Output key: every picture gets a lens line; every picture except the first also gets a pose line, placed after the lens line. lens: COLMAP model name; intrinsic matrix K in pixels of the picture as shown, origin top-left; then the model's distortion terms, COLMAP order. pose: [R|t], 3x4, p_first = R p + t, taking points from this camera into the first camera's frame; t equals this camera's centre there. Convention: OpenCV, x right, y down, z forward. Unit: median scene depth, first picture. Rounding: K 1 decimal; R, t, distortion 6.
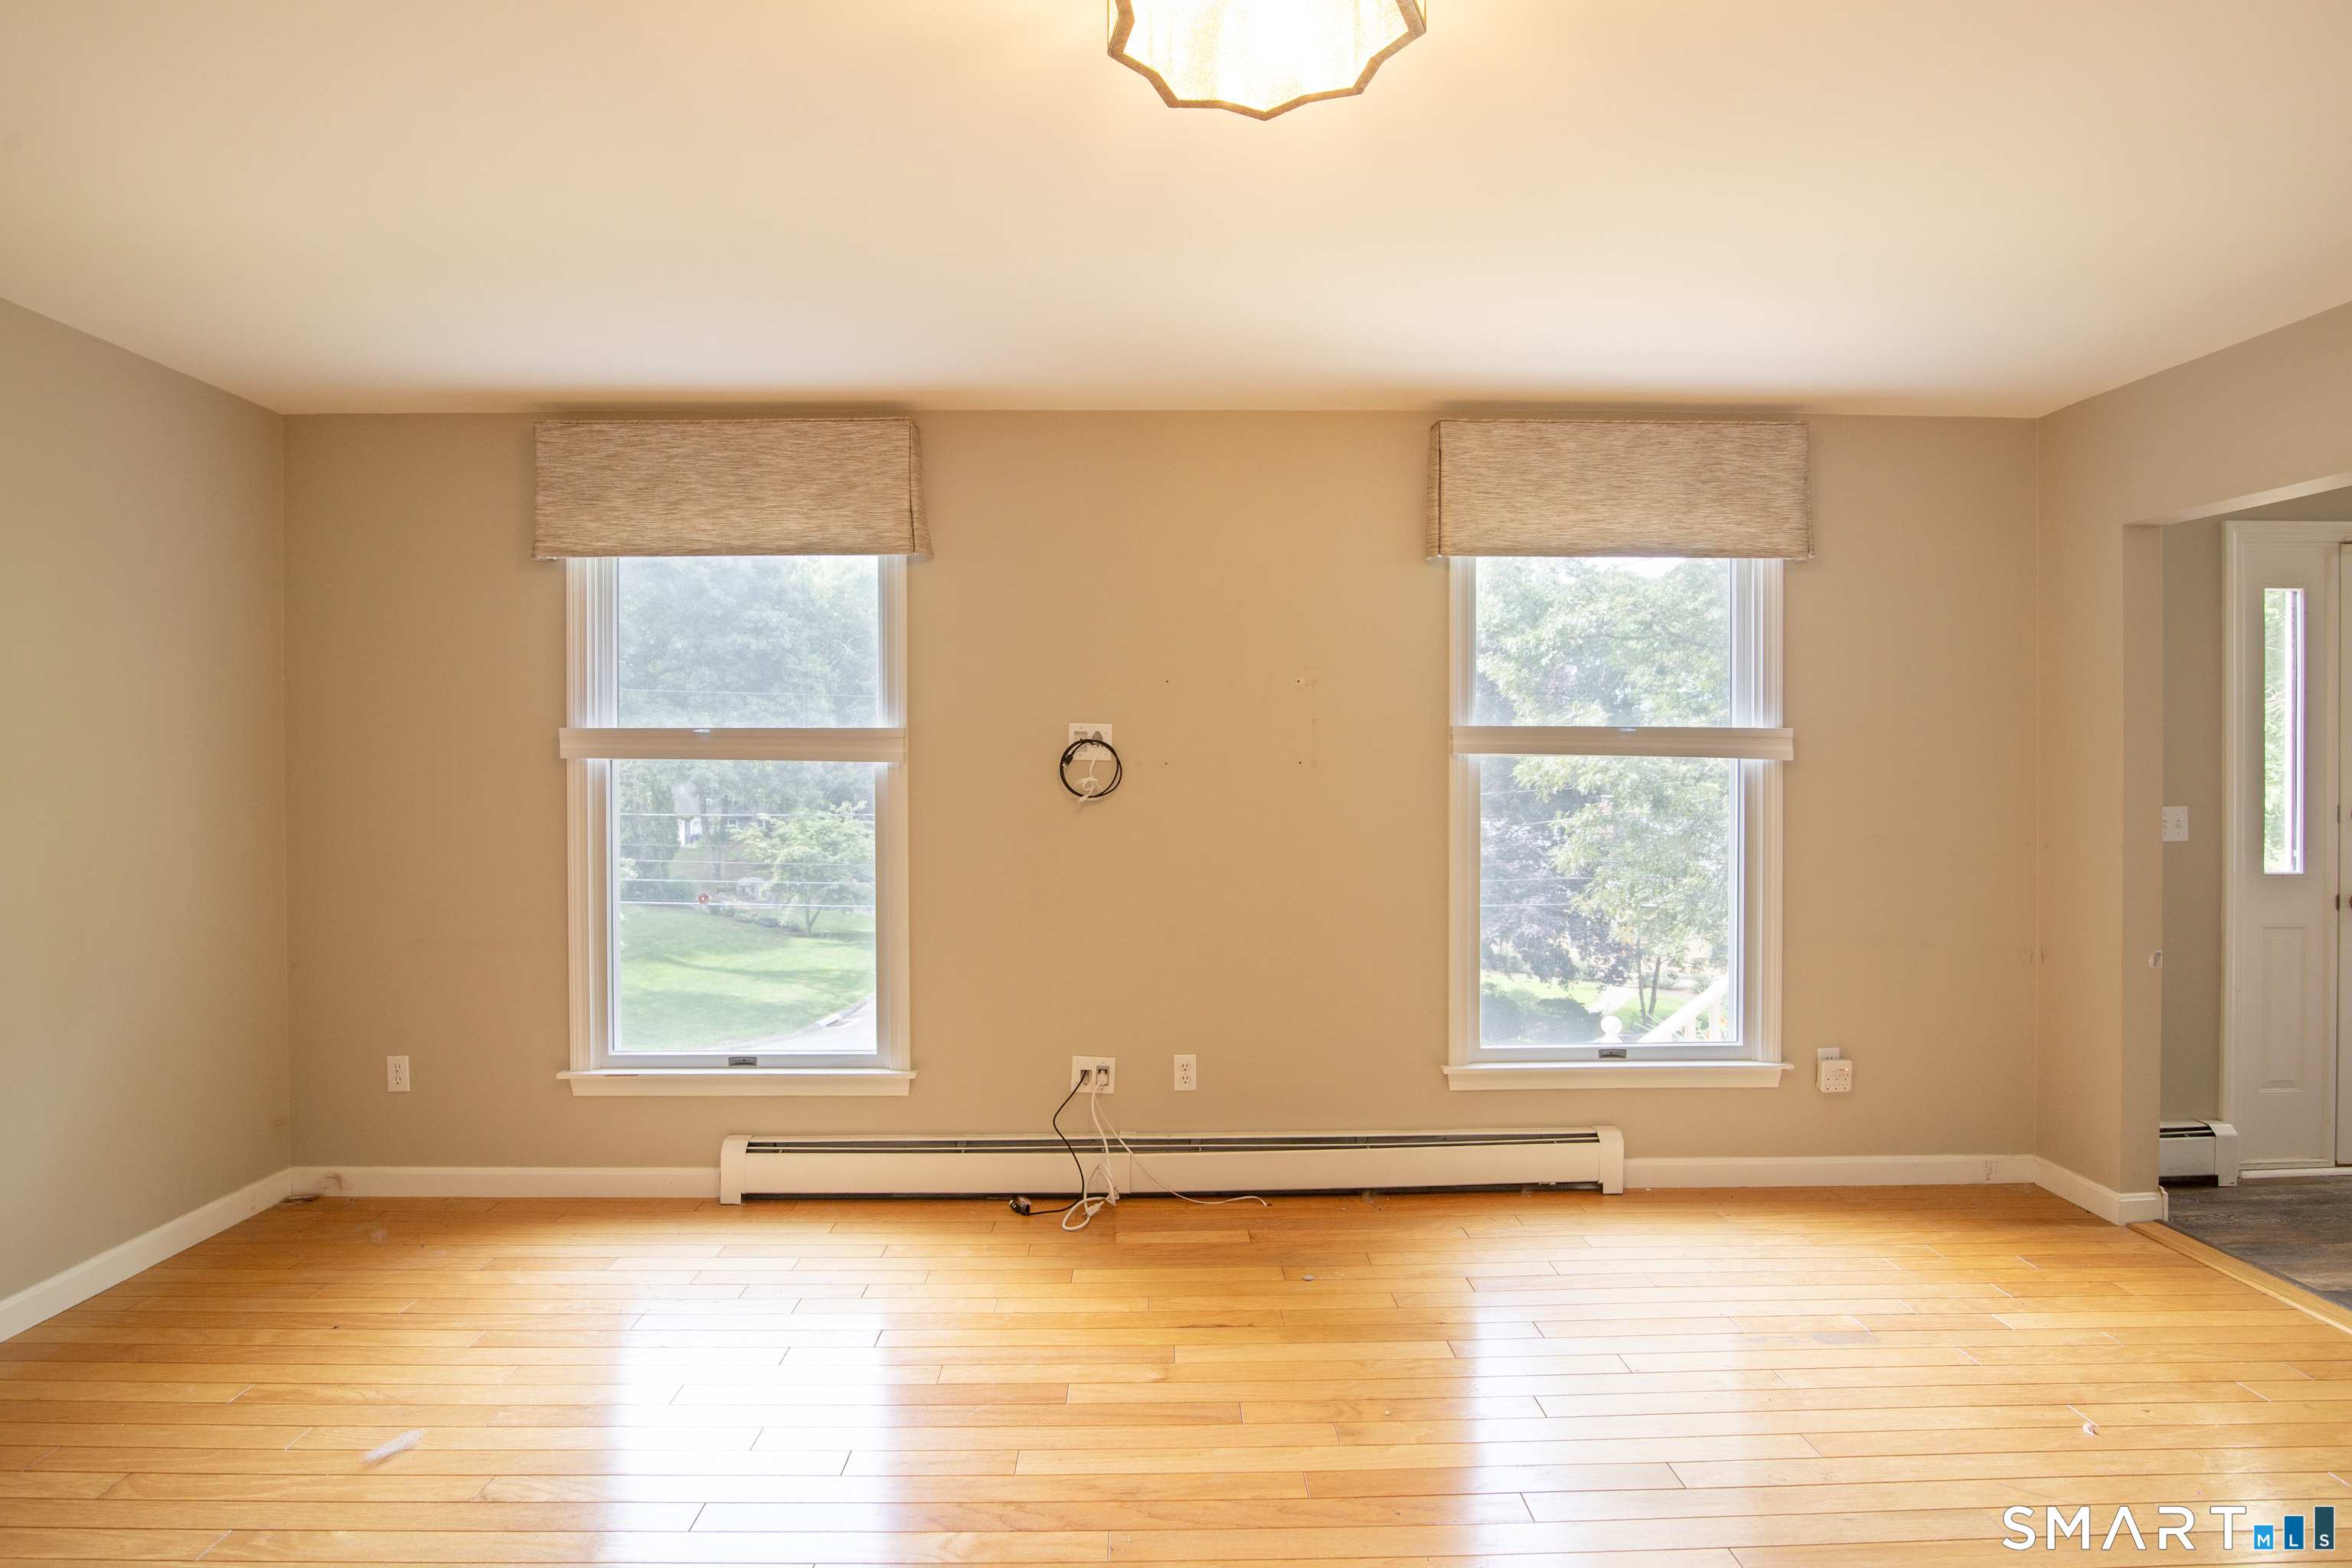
lens RADIAL K [[1148.1, 0, 1145.2], [0, 1148.1, 765.1], [0, 0, 1]] dist [-0.018943, 0.001158]
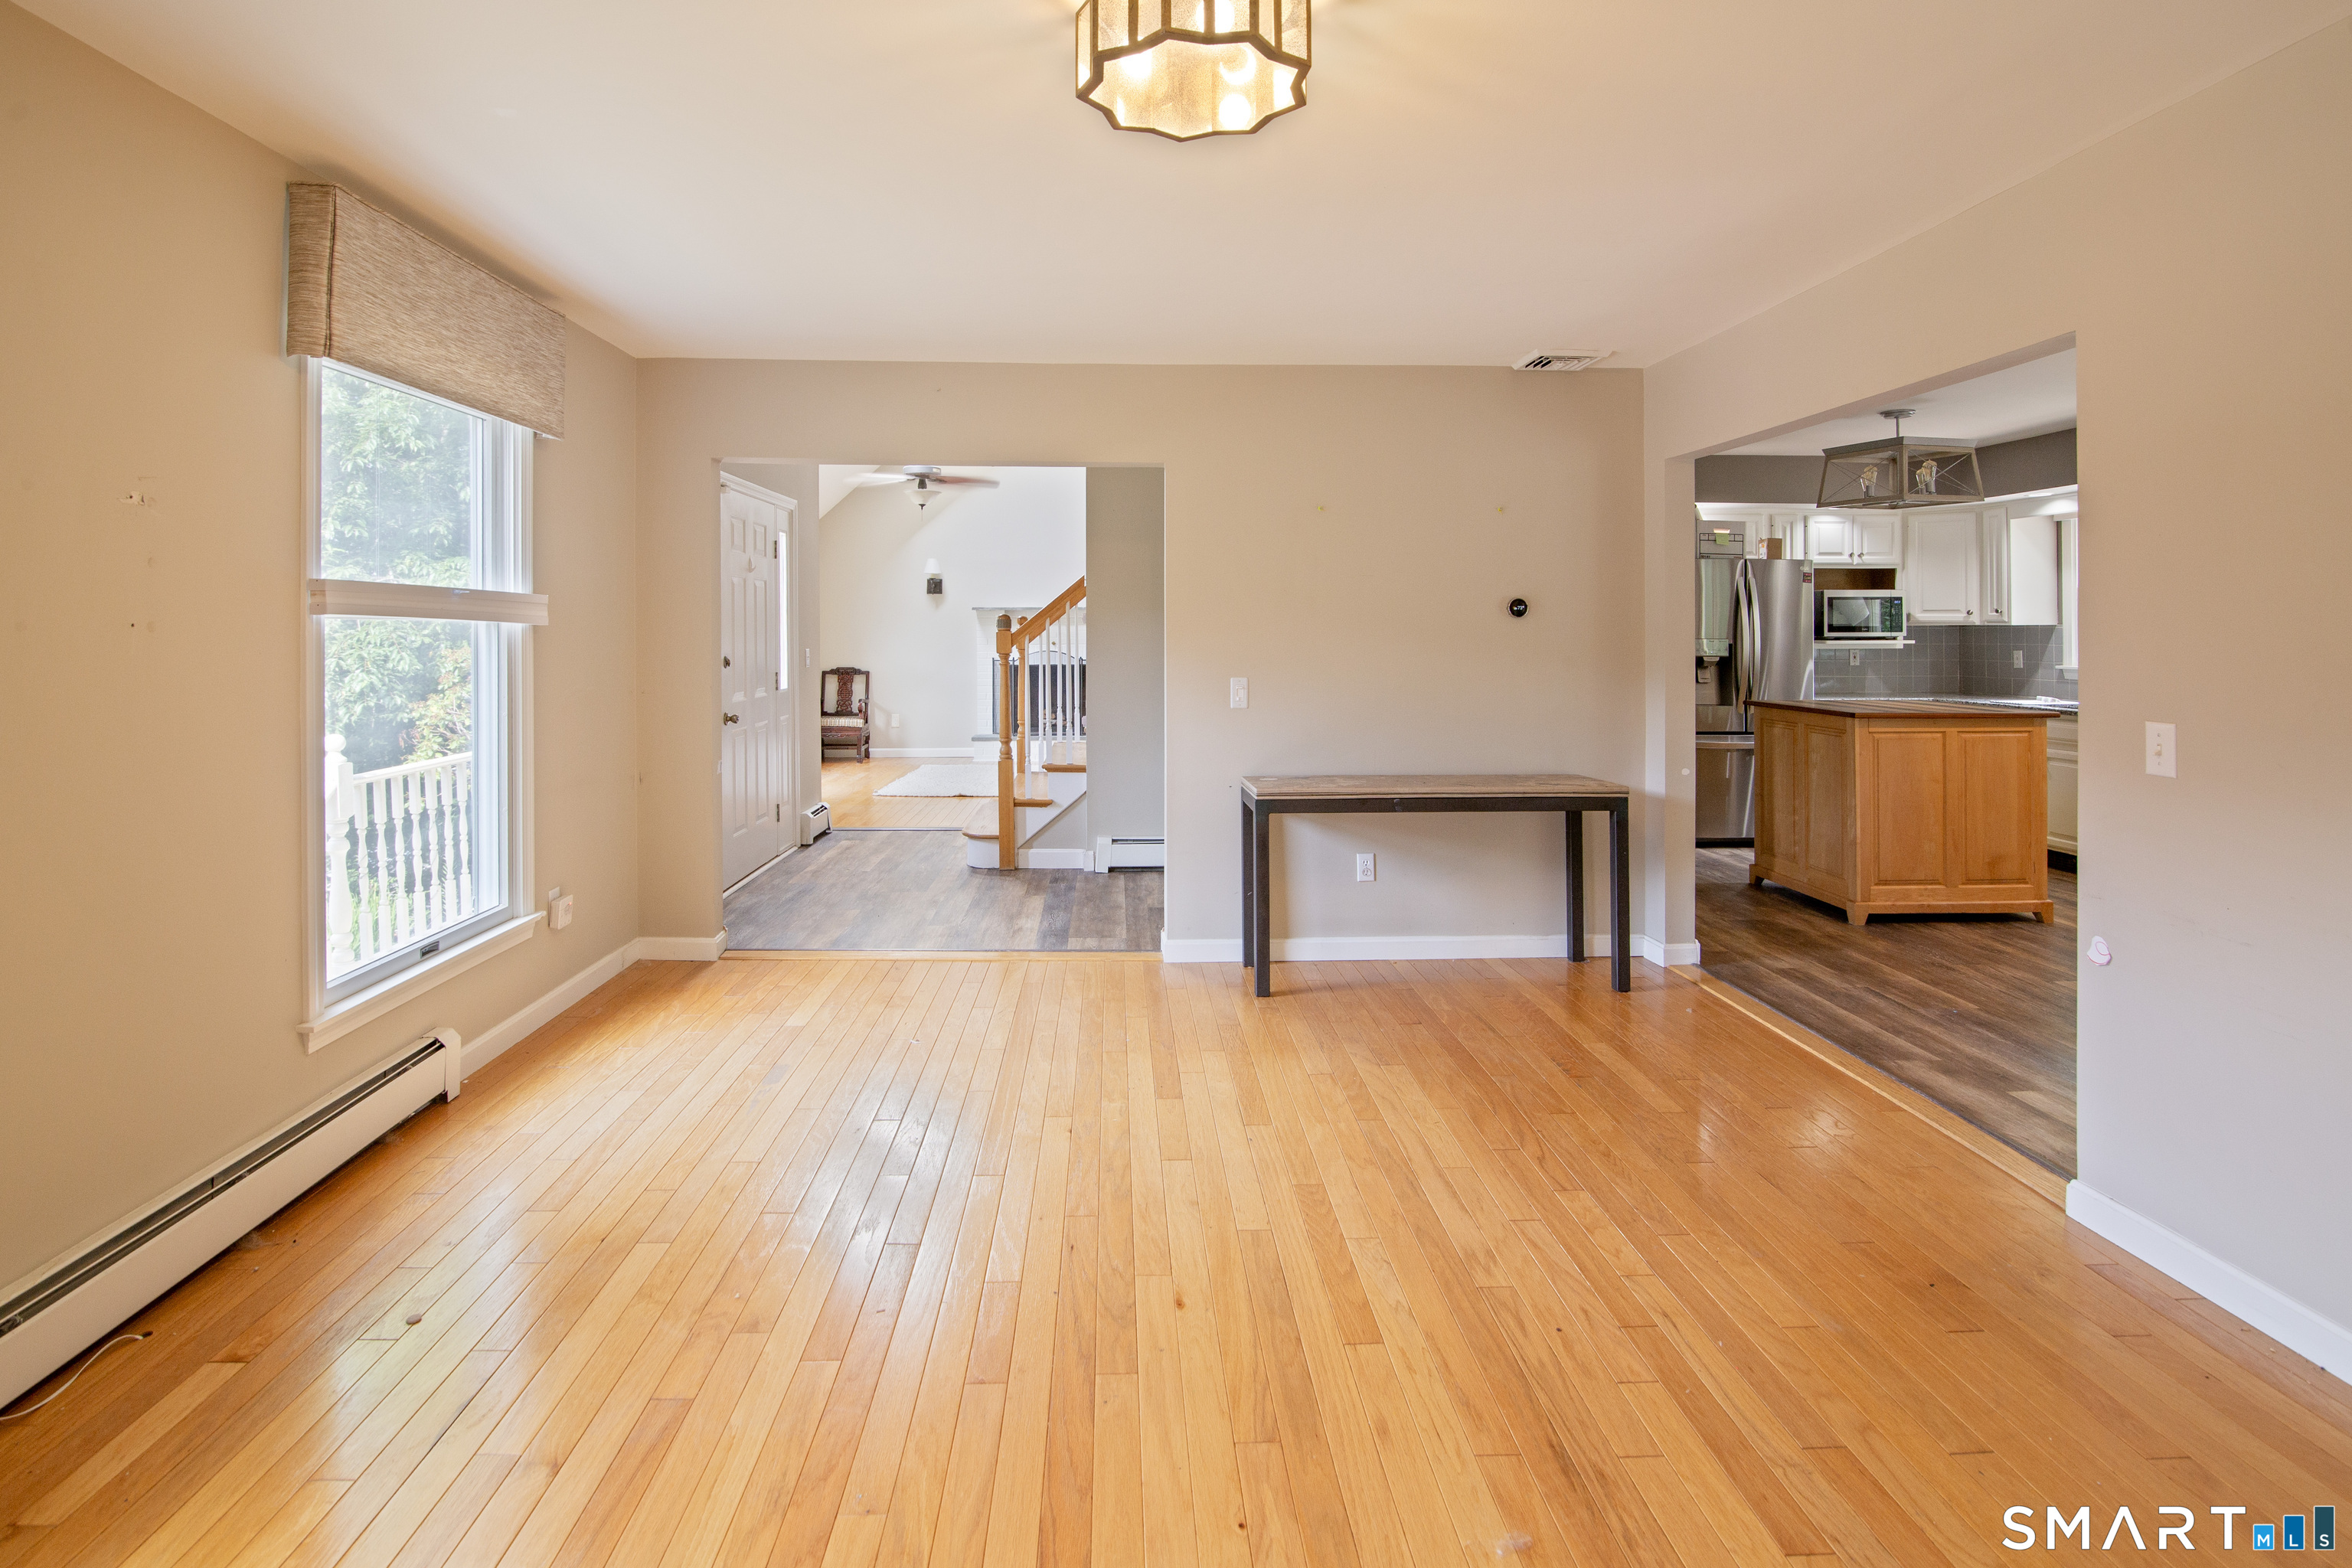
lens RADIAL K [[1148.1, 0, 1195.1], [0, 1148.1, 616.8], [0, 0, 1]] dist [-0.018943, 0.001158]
pose [[-0.063576, 0.010677, 0.997920, -0.532890], [0.008337, 0.999914, -0.010167, 0.004466], [-0.997942, 0.007674, -0.063660, 0.458758]]
